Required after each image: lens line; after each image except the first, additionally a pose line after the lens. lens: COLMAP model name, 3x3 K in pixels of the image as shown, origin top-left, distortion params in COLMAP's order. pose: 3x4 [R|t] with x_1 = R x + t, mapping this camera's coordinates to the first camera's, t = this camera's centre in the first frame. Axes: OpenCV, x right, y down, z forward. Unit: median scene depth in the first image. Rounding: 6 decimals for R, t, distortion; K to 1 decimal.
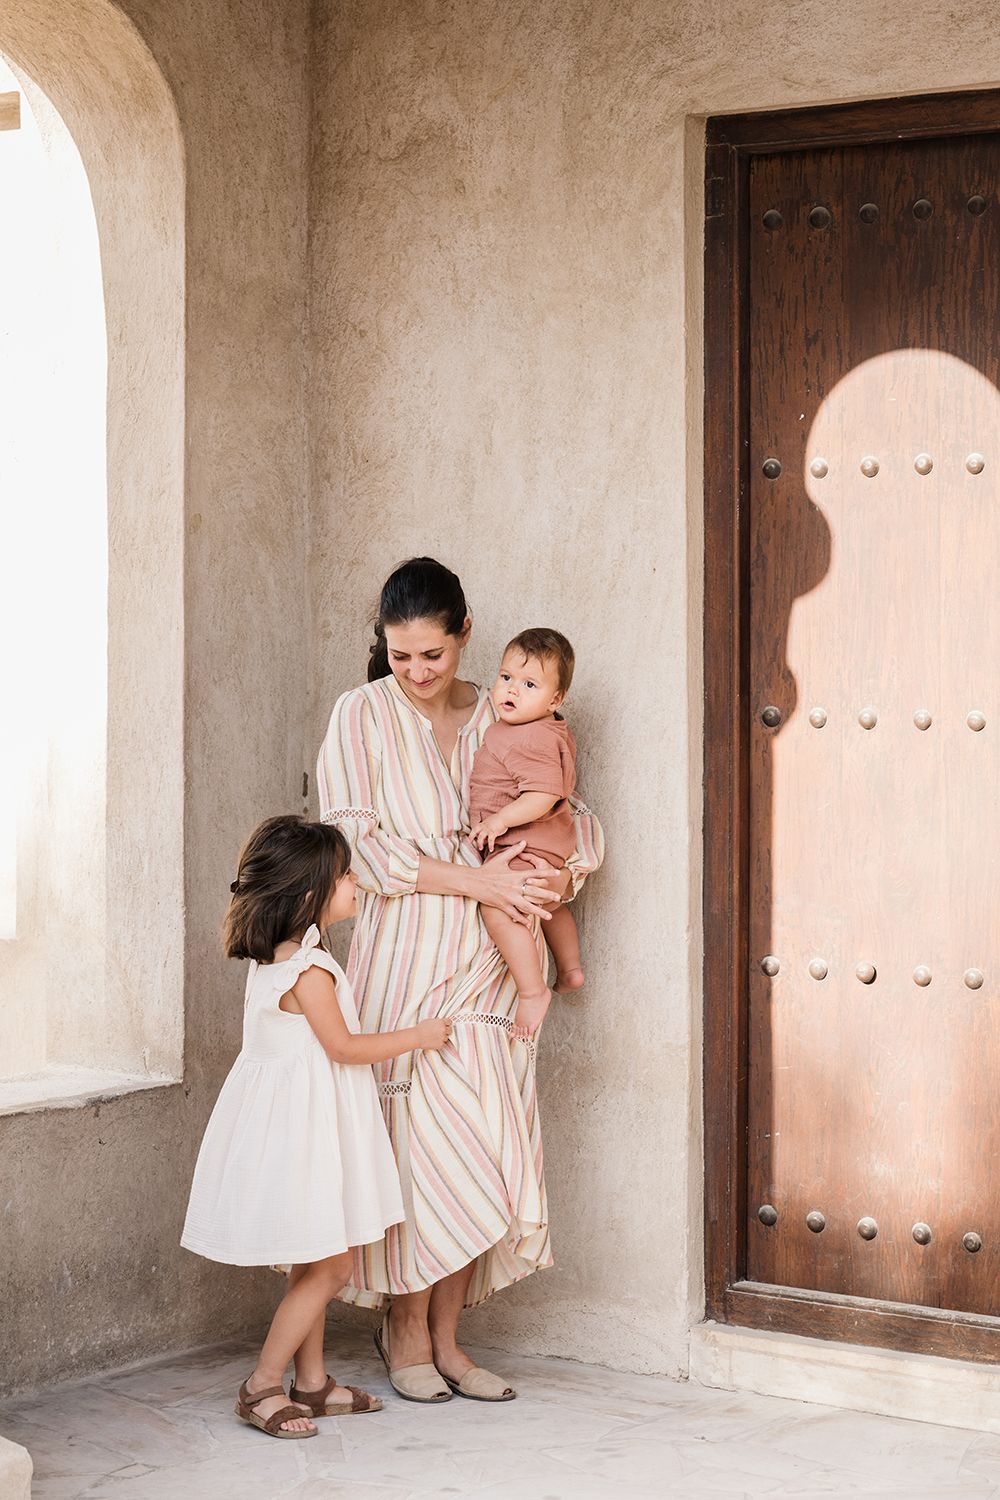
lens RADIAL K [[3013.6, 0, 581.4], [0, 3013.6, 588.4], [0, 0, 1]] dist [0.007795, -0.116347]
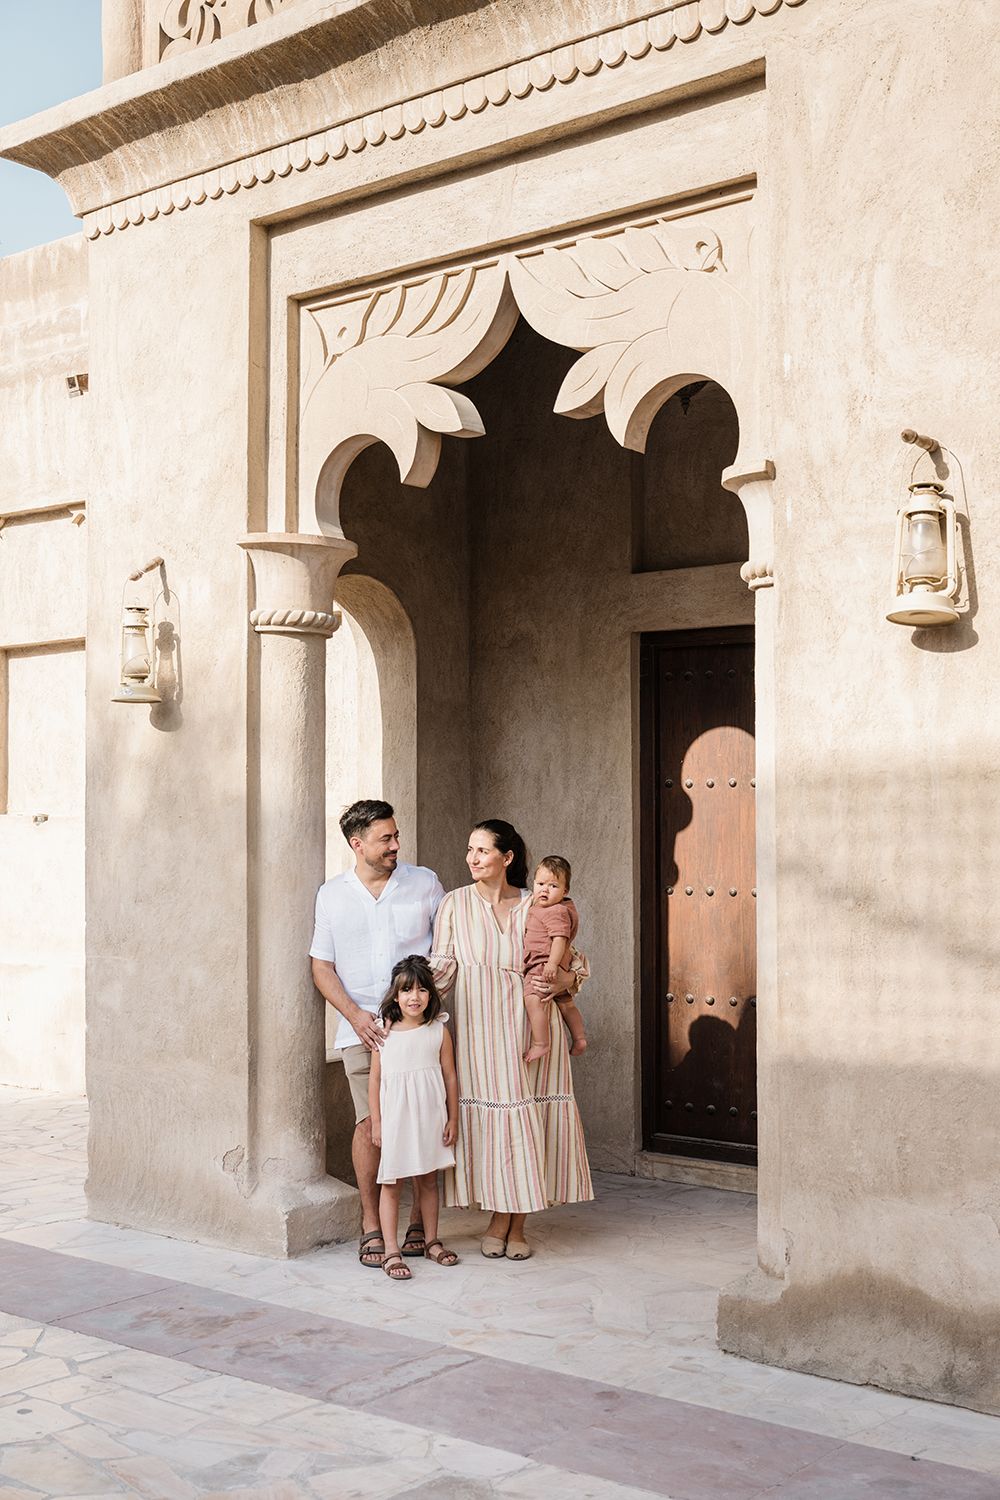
lens RADIAL K [[1726.3, 0, 540.2], [0, 1726.3, 777.3], [0, 0, 1]] dist [-0.007872, -0.000384]
pose [[0.998959, -0.005159, -0.045322, 0.023758], [0.004713, 0.999939, -0.009942, -0.031308], [0.045371, 0.009718, 0.998923, -0.329431]]
